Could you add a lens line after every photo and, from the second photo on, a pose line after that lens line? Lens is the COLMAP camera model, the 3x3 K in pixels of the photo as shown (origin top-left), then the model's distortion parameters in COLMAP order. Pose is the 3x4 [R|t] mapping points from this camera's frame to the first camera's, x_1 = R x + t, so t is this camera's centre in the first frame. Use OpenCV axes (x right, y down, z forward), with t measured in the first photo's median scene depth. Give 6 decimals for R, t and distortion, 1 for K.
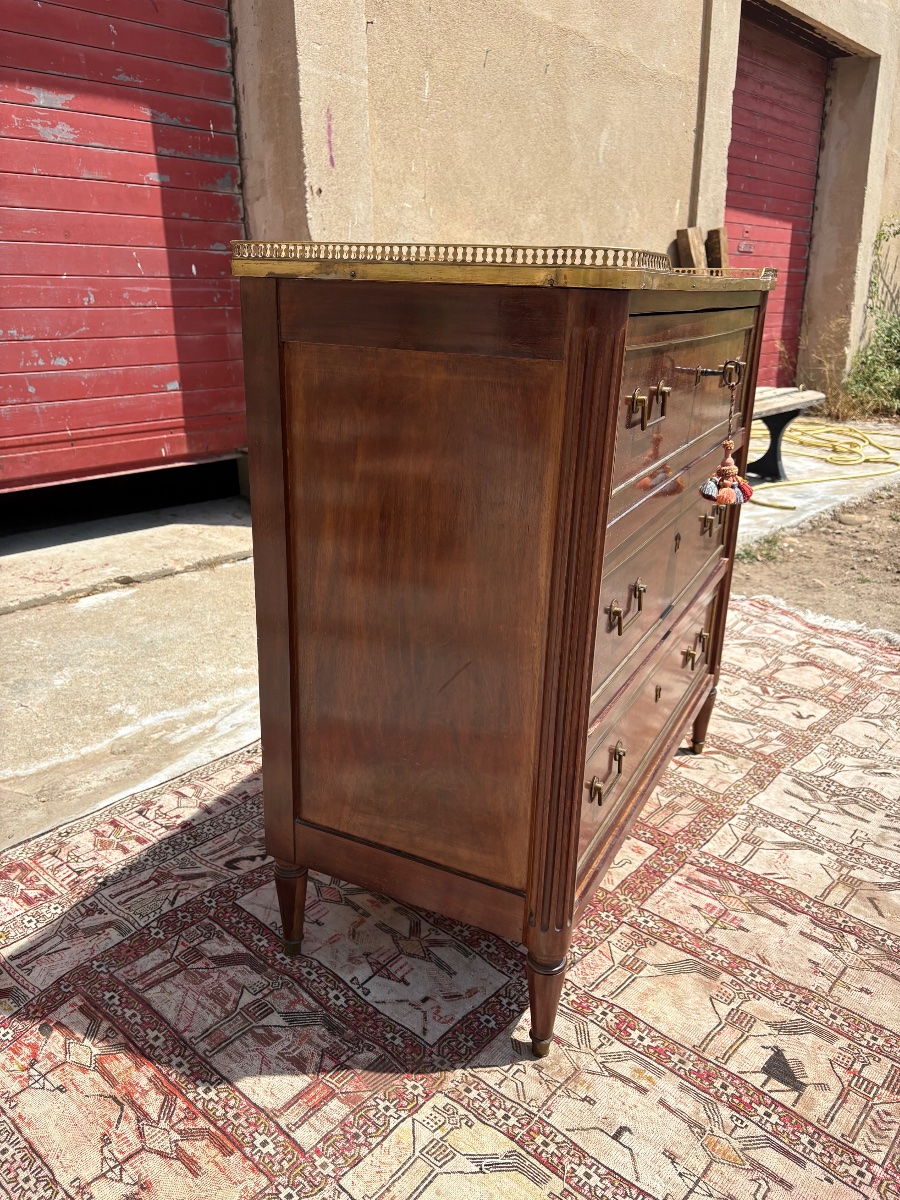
lens RADIAL K [[906.0, 0, 453.7], [0, 906.0, 600.1], [0, 0, 1]] dist [0.062831, -0.079953]
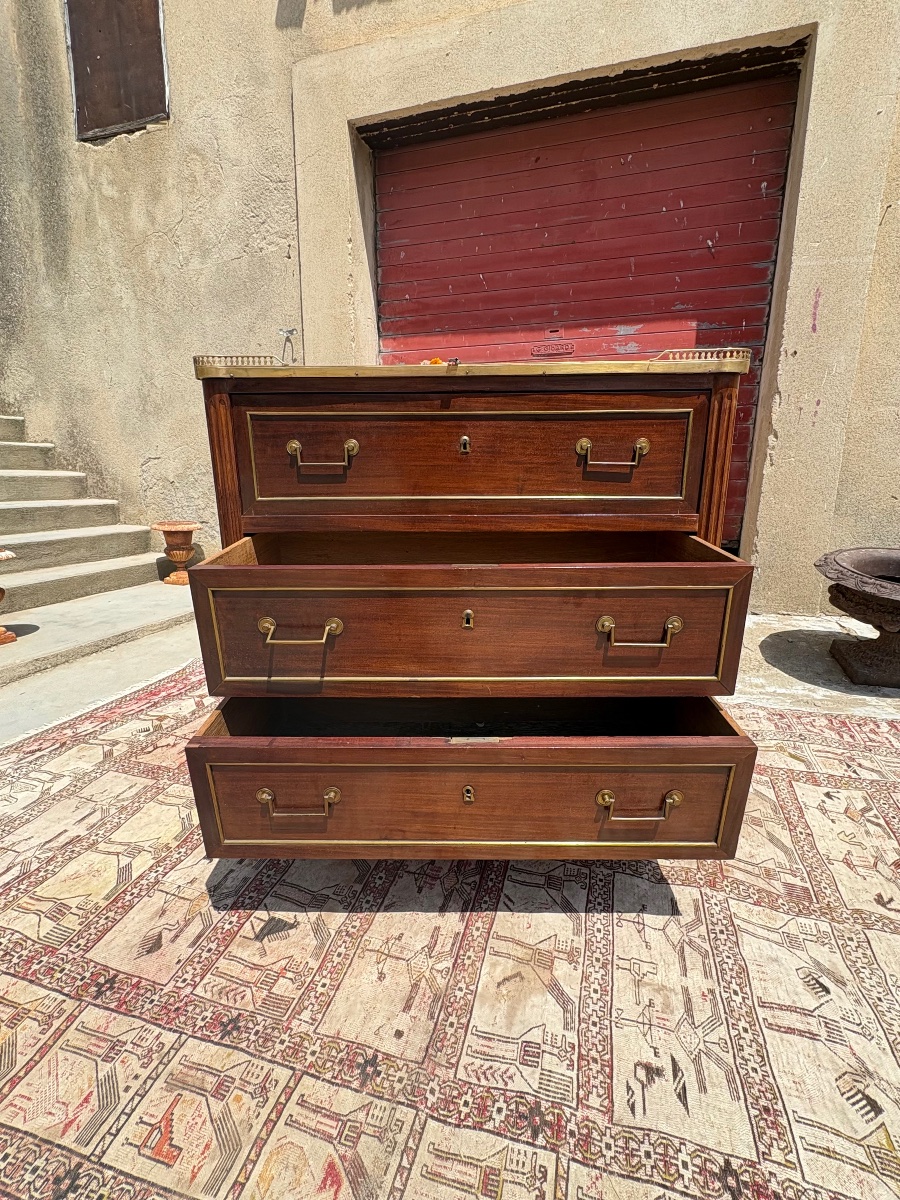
lens RADIAL K [[547.6, 0, 451.4], [0, 547.6, 600.1], [0, 0, 1]] dist [0.001331, -0.000548]
pose [[0.414662, 0.214262, -0.884391, 0.970776], [-0.283562, 0.953917, 0.098153, -0.104405], [0.864666, 0.210080, 0.456310, 0.663981]]
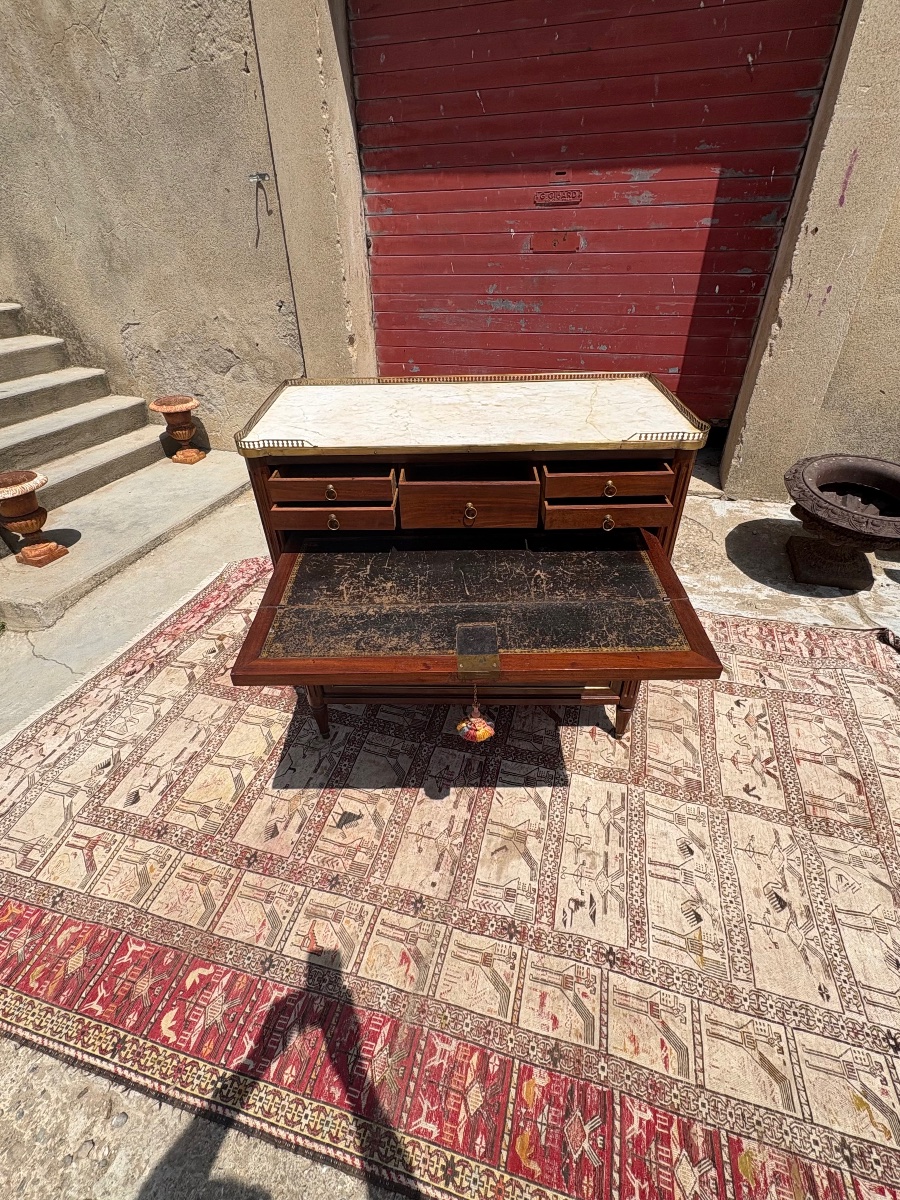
lens RADIAL K [[547.4, 0, 450.0], [0, 547.4, 600.0], [0, 0, 1]] dist [0.000215, 0.000169]
pose [[0.425949, 0.510294, -0.747106, 1.024838], [-0.263647, 0.859932, 0.437043, -0.489524], [0.865481, 0.010814, 0.500825, 0.495561]]
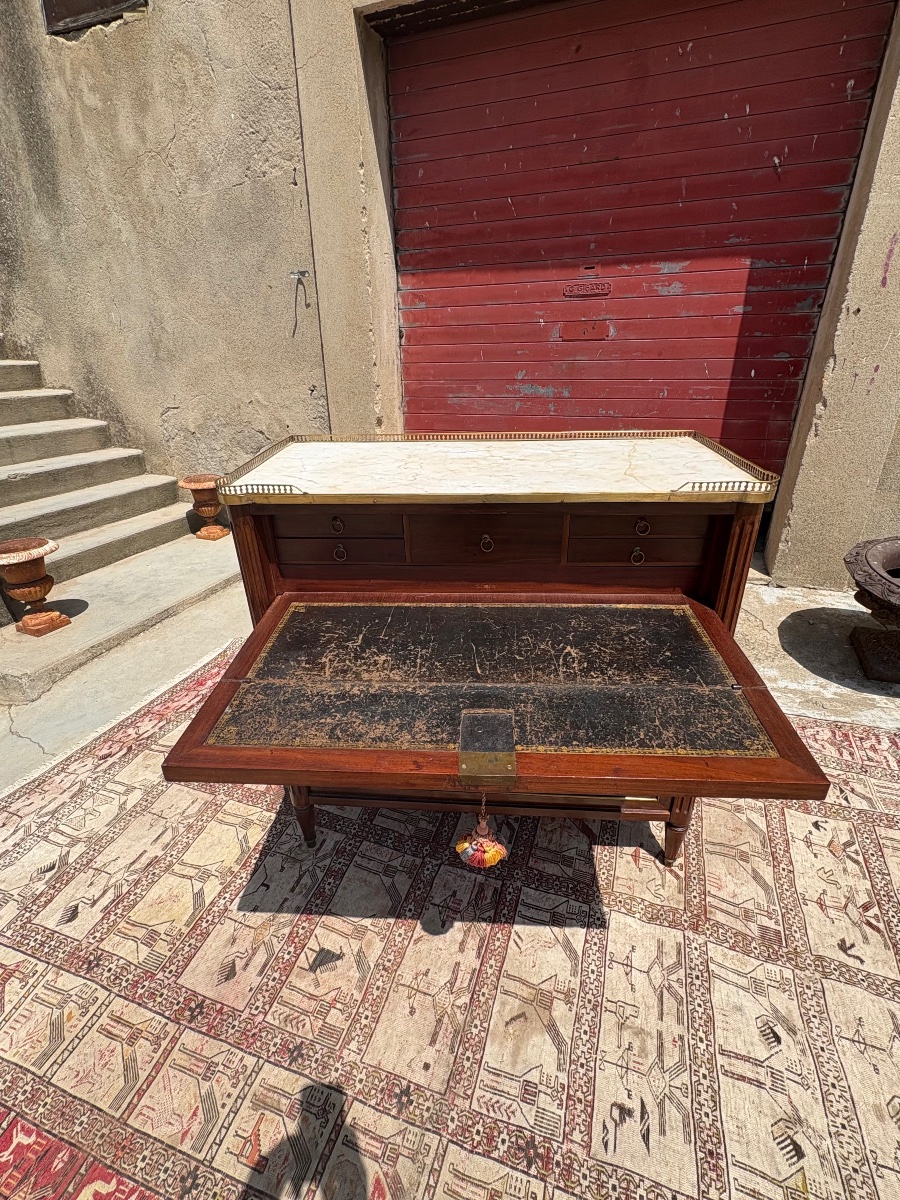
lens RADIAL K [[546.1, 0, 450.7], [0, 546.1, 600.6], [0, 0, 1]] dist [0.001148, -0.000858]
pose [[0.371970, 0.392272, -0.841285, 0.917008], [-0.271430, 0.912671, 0.305545, -0.411598], [0.887673, 0.114697, 0.445961, 0.603220]]
